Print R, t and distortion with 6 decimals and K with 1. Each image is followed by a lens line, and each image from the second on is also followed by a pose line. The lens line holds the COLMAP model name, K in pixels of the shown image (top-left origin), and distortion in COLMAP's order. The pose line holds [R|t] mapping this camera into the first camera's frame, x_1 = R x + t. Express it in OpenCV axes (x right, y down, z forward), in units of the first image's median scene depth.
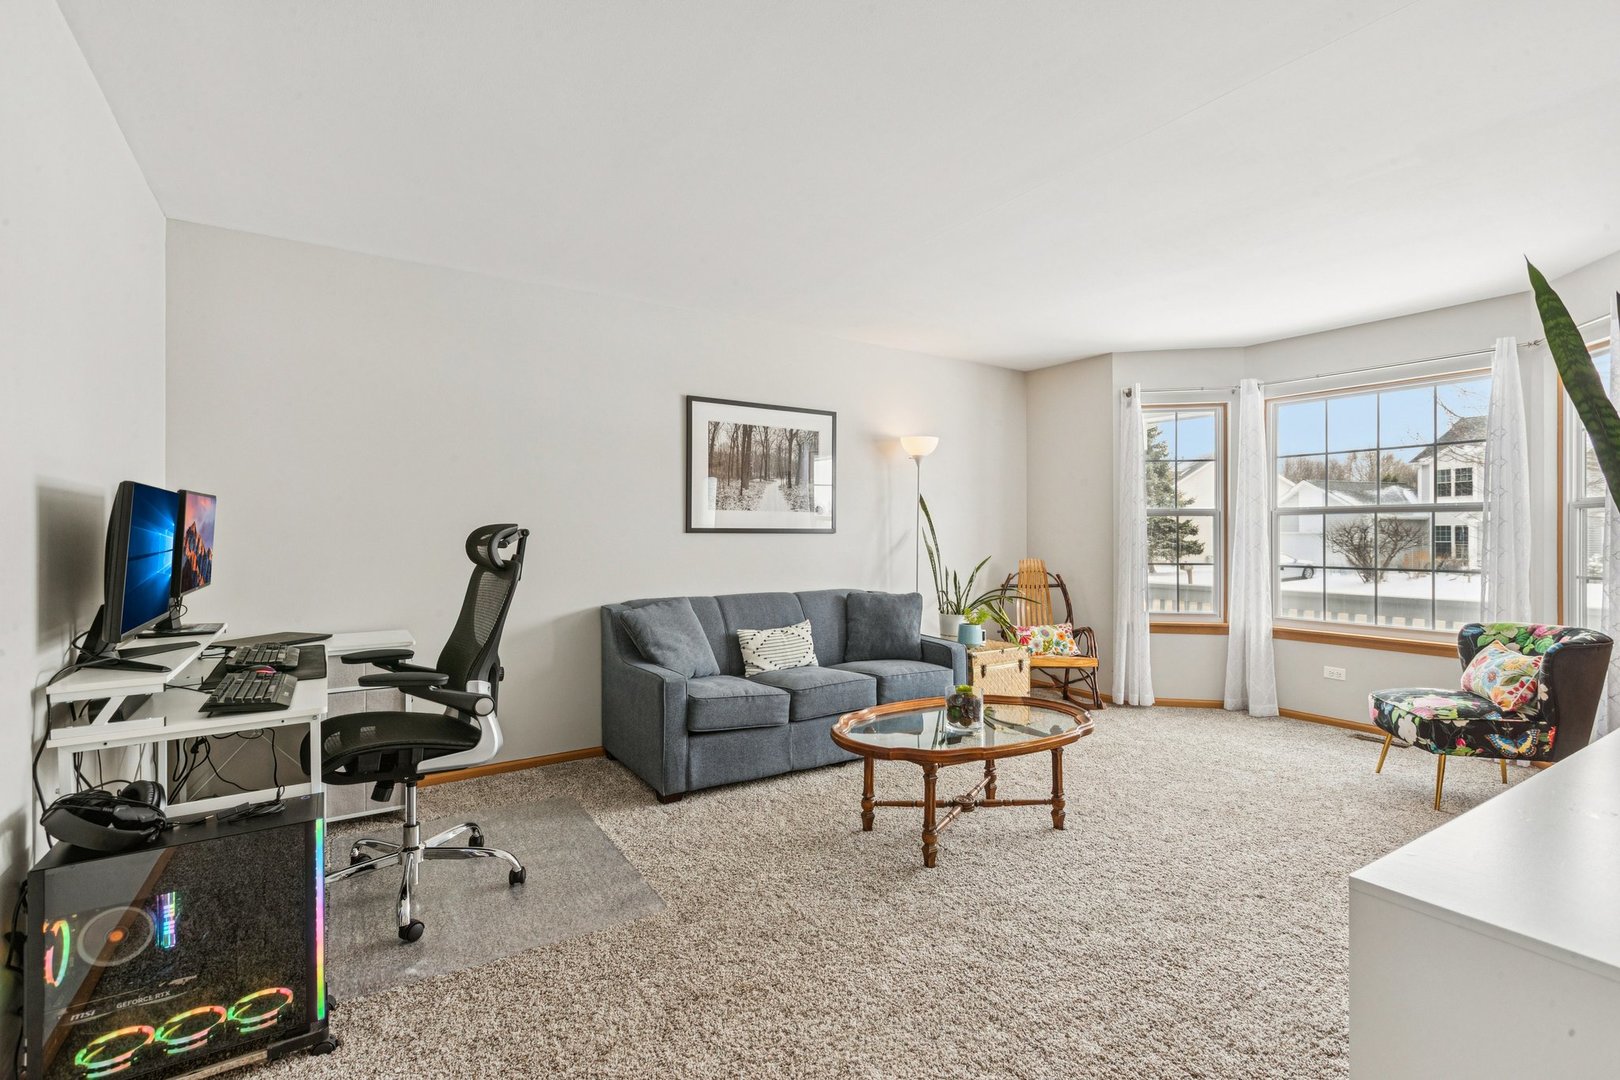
lens RADIAL K [[740.1, 0, 807.8], [0, 740.1, 536.4], [0, 0, 1]] dist [0.002341, 0.000416]
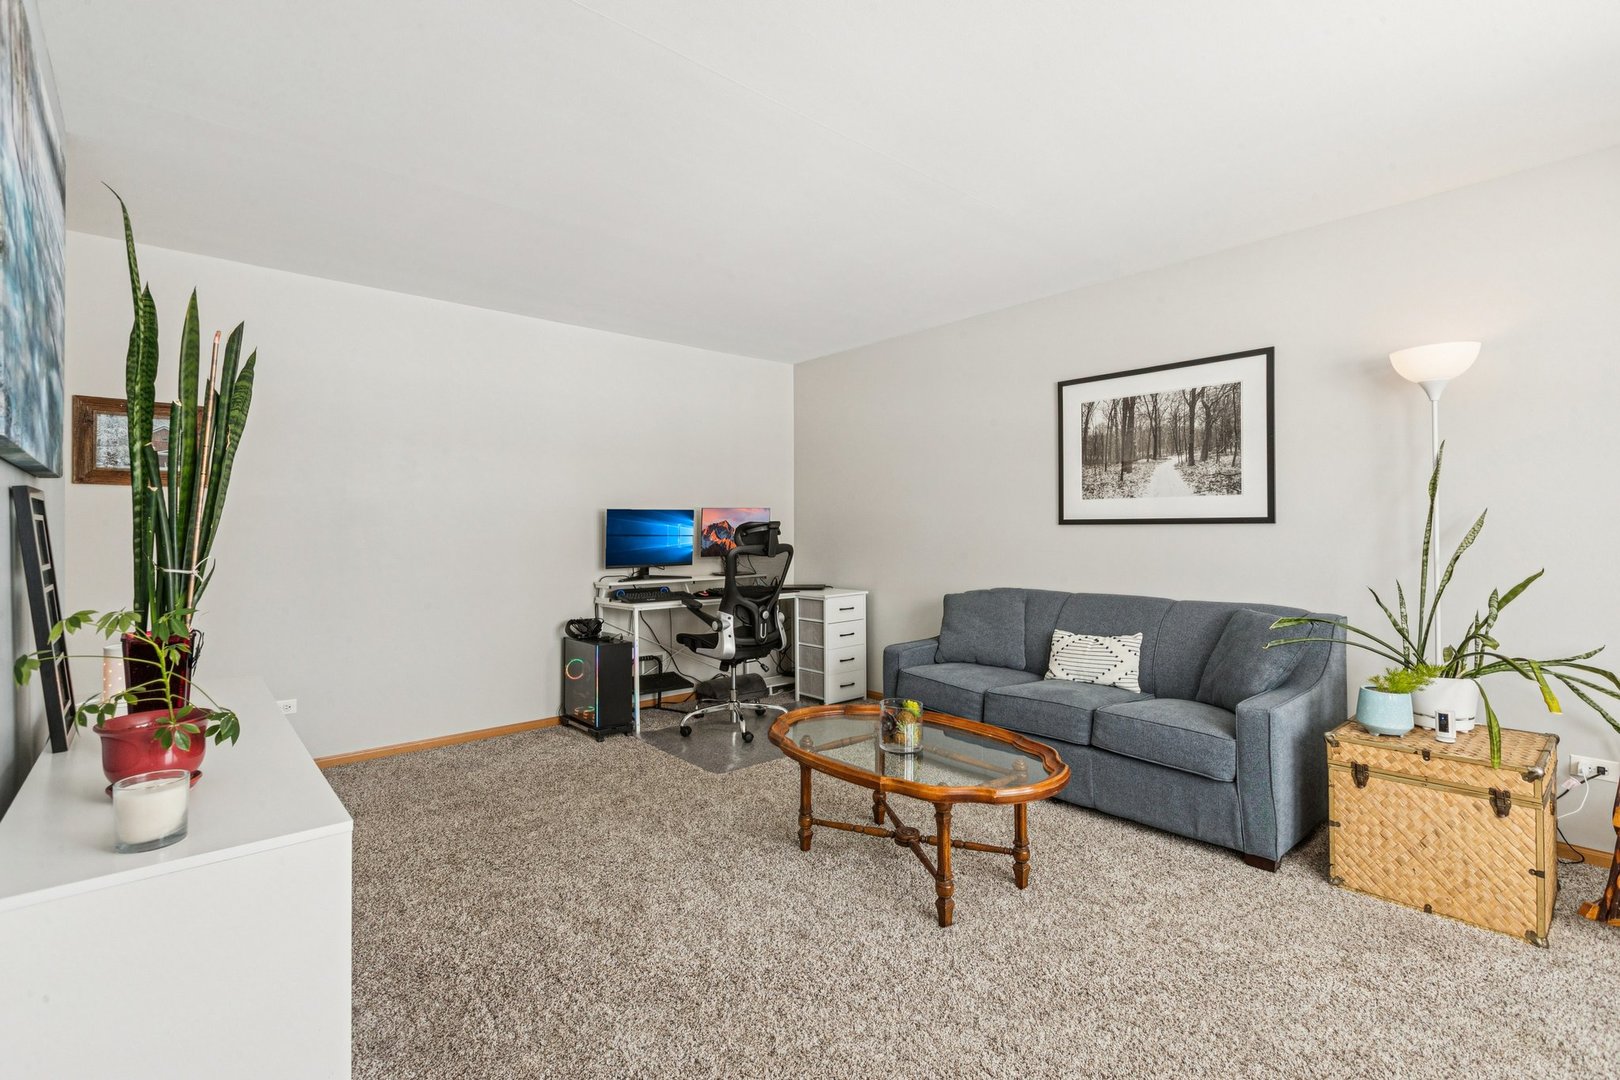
lens RADIAL K [[740.1, 0, 808.3], [0, 740.1, 531.3], [0, 0, 1]] dist [0.002341, 0.000416]
pose [[0.150195, 0.004003, -0.988648, 0.705146], [0.003750, 0.999982, 0.004619, -0.001725], [0.988649, -0.004401, 0.150177, 0.505039]]
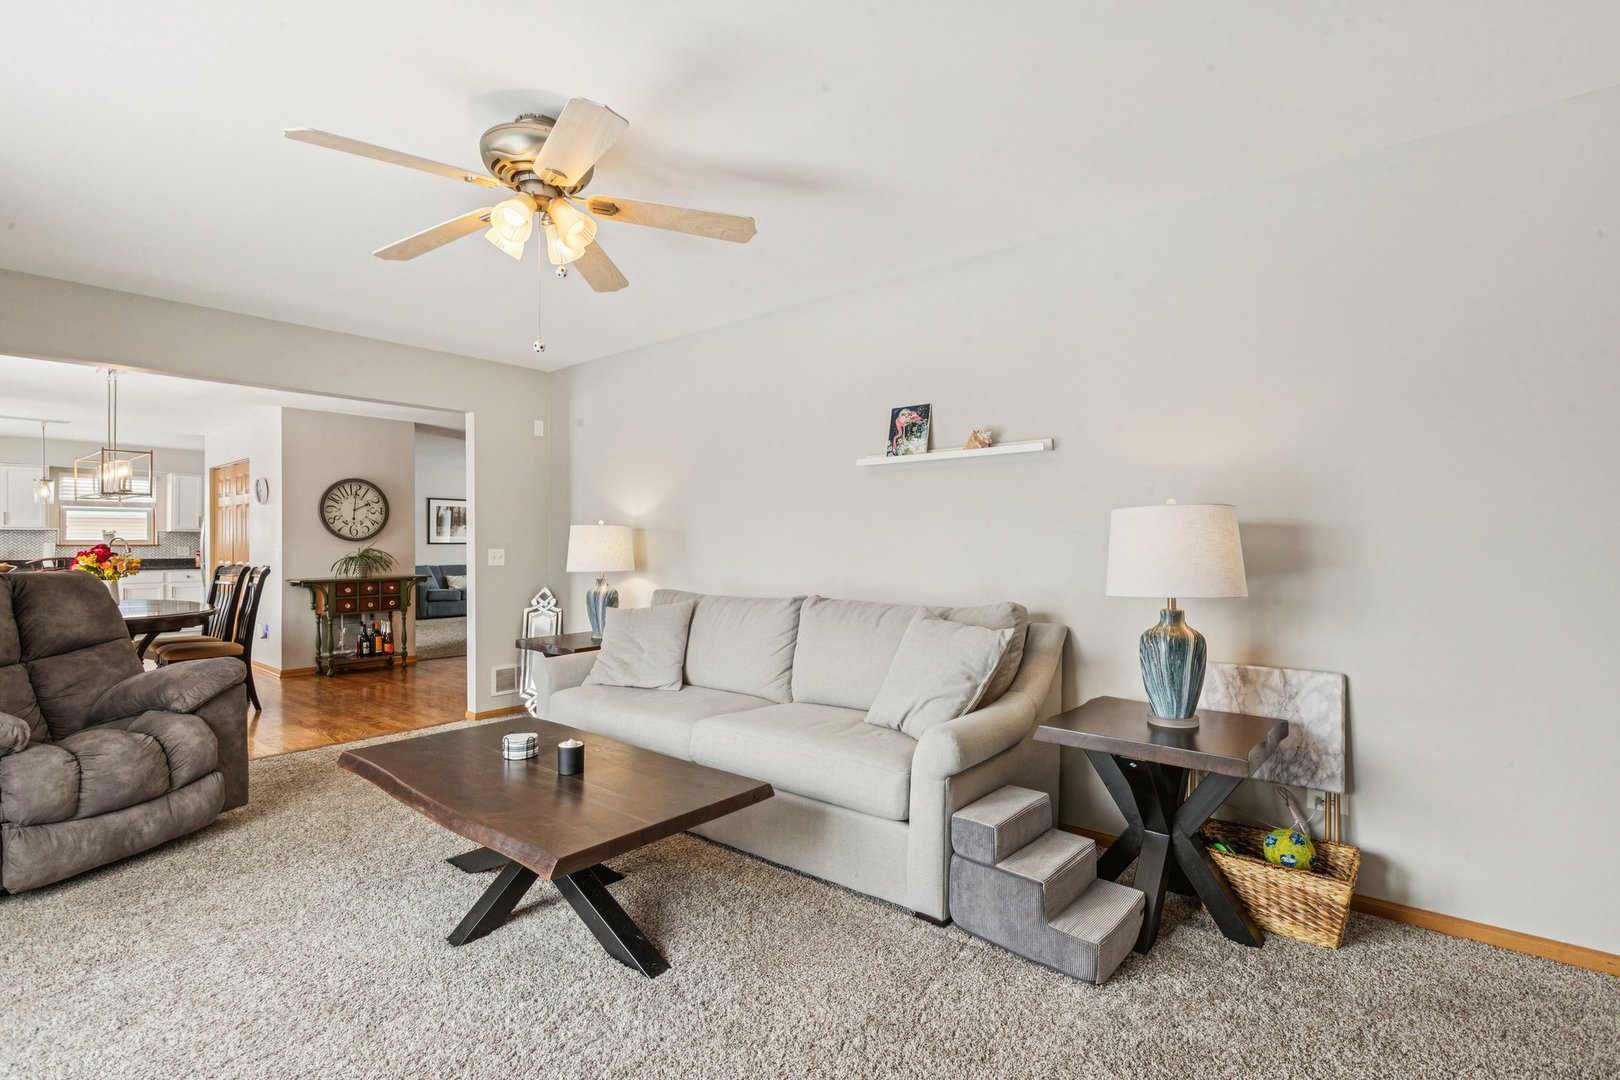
lens RADIAL K [[751.9, 0, 813.8], [0, 751.9, 541.9], [0, 0, 1]] dist [-0.001991, -0.002718]
pose [[0.954786, -0.000341, 0.297292, 0.393940], [-0.000005, 0.999999, 0.001163, -0.016880], [-0.297292, -0.001112, 0.954786, -2.202723]]
